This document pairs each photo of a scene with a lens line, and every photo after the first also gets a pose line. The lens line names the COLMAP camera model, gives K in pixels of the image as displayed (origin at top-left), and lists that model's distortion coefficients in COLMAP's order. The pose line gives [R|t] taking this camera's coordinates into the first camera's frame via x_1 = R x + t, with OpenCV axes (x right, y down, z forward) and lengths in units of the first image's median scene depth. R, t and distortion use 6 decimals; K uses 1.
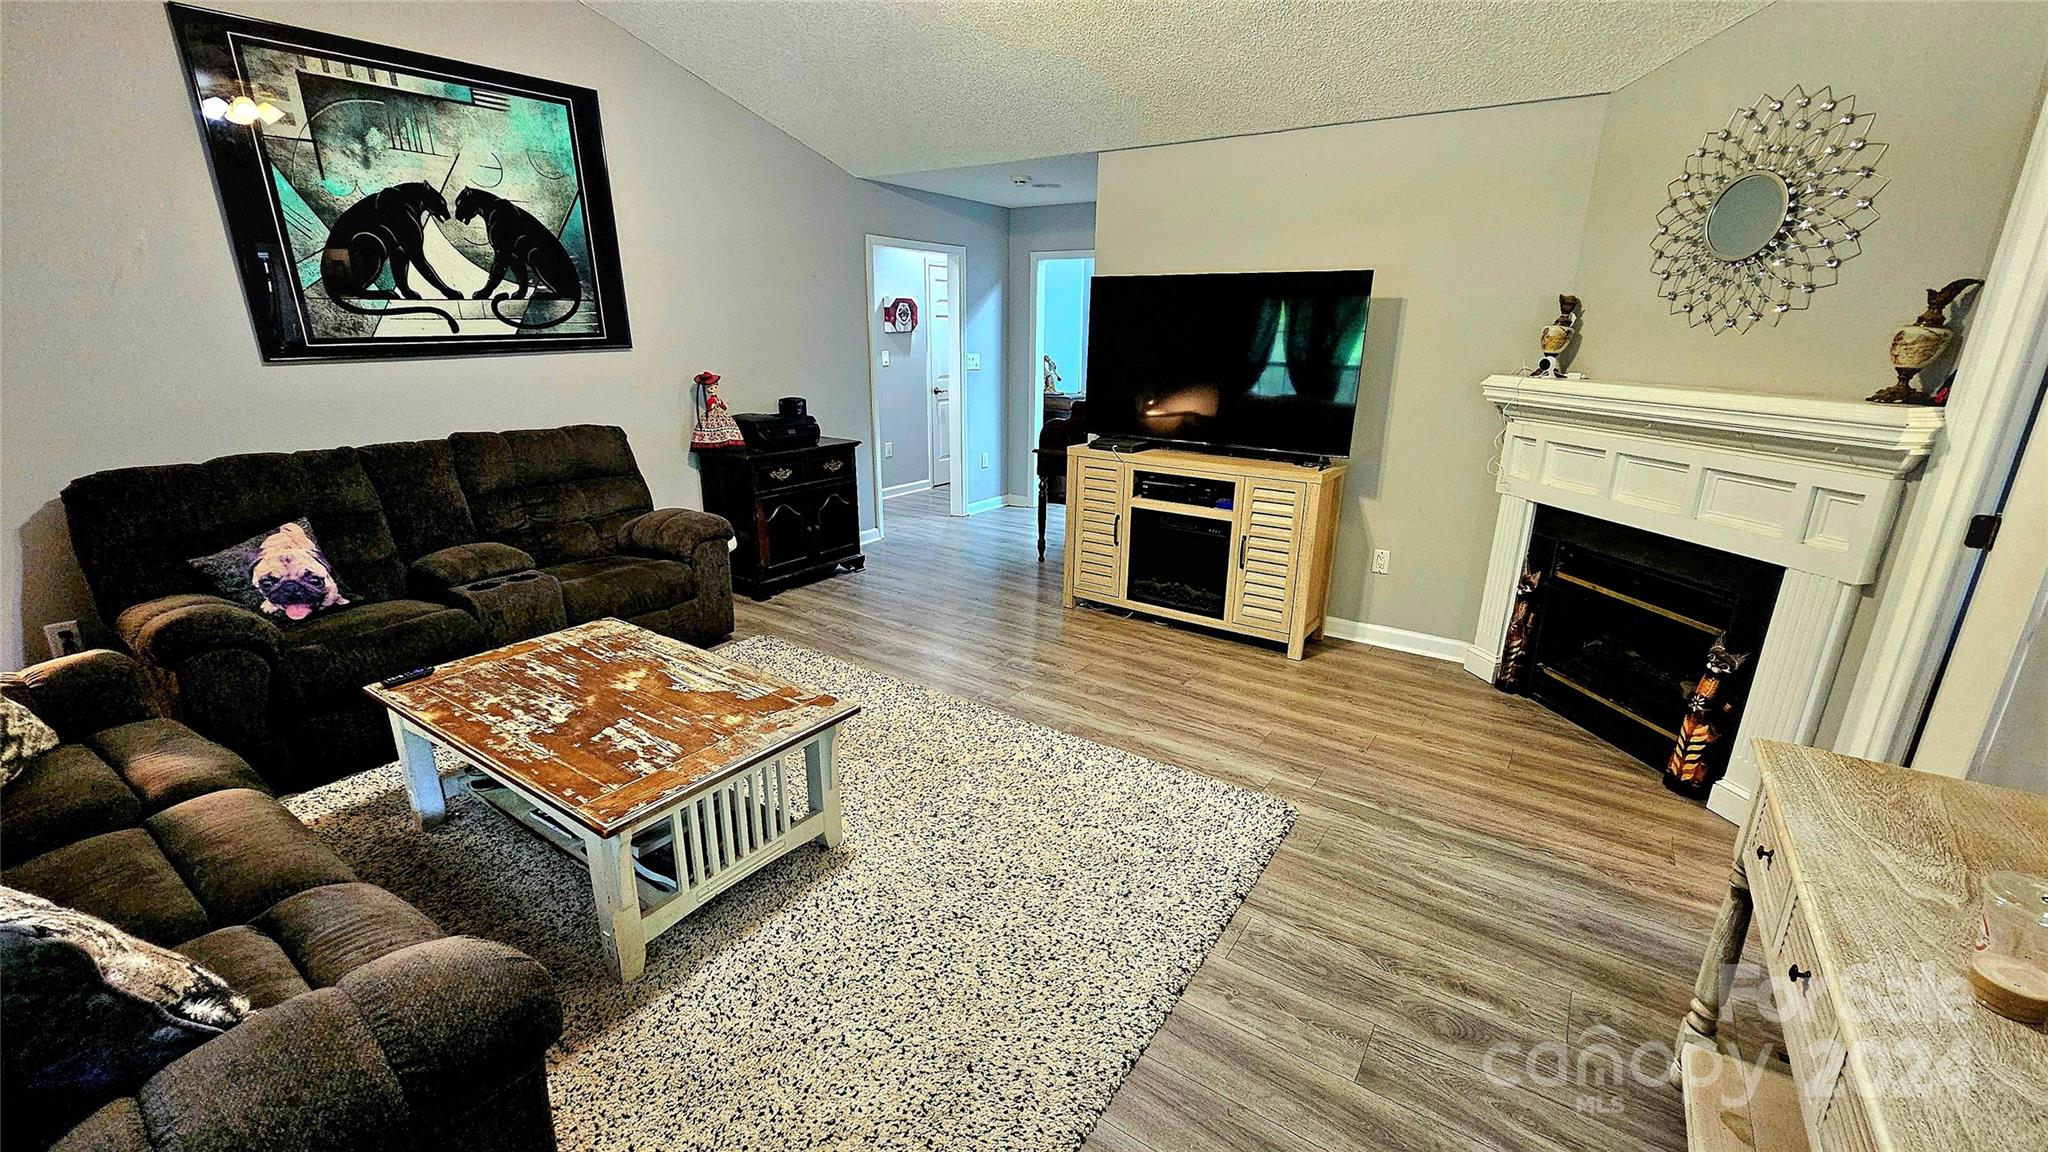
lens RADIAL K [[840.6, 0, 1018.9], [0, 840.6, 591.1], [0, 0, 1]] dist [0.002233, 0.000249]
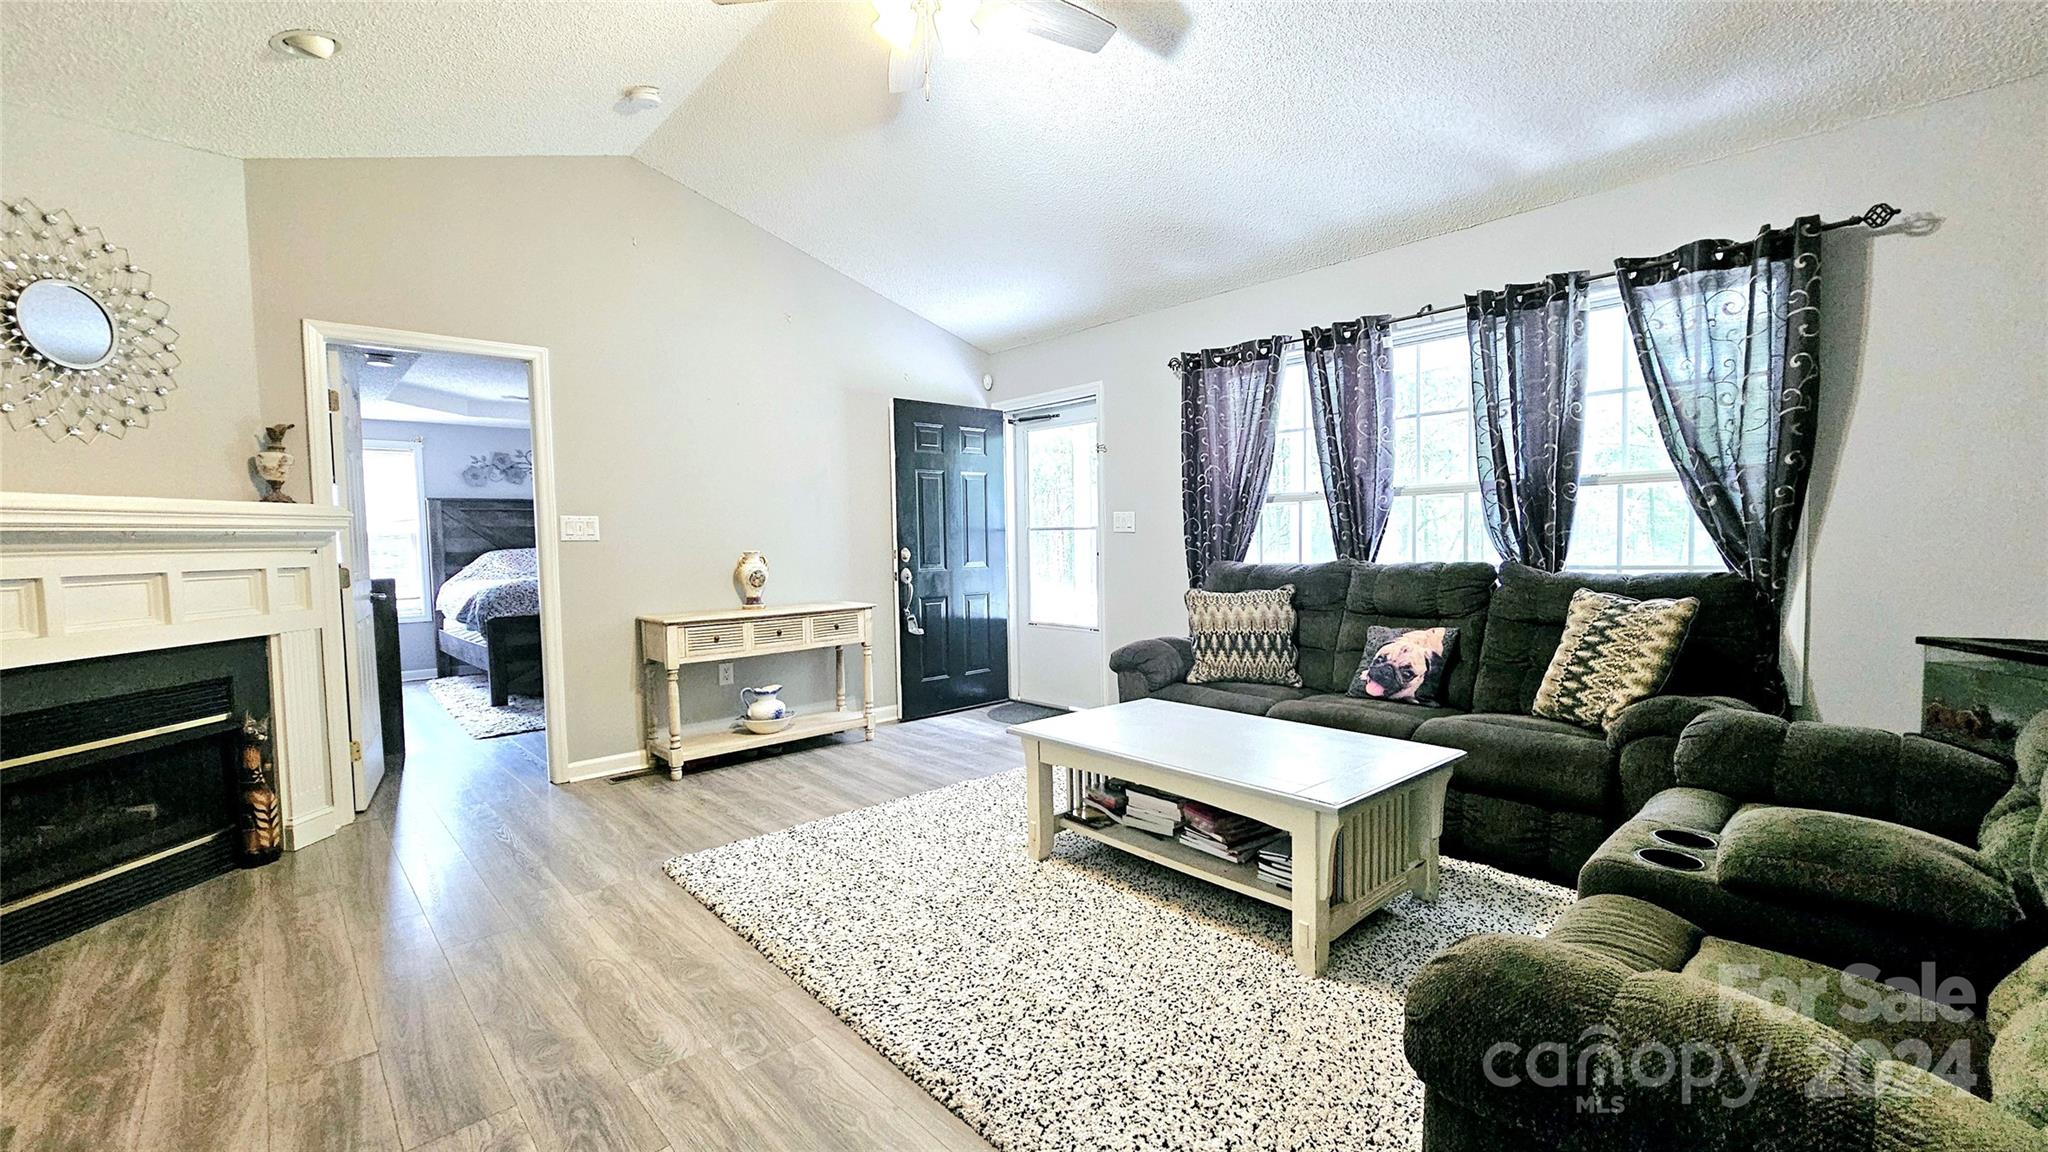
lens RADIAL K [[840.6, 0, 1024.9], [0, 840.6, 576.7], [0, 0, 1]] dist [0.002233, 0.000249]
pose [[-0.975473, 0.001339, 0.220114, -0.353868], [0.079155, 0.935223, 0.345099, -0.354391], [-0.205394, 0.354058, -0.912390, 1.472107]]
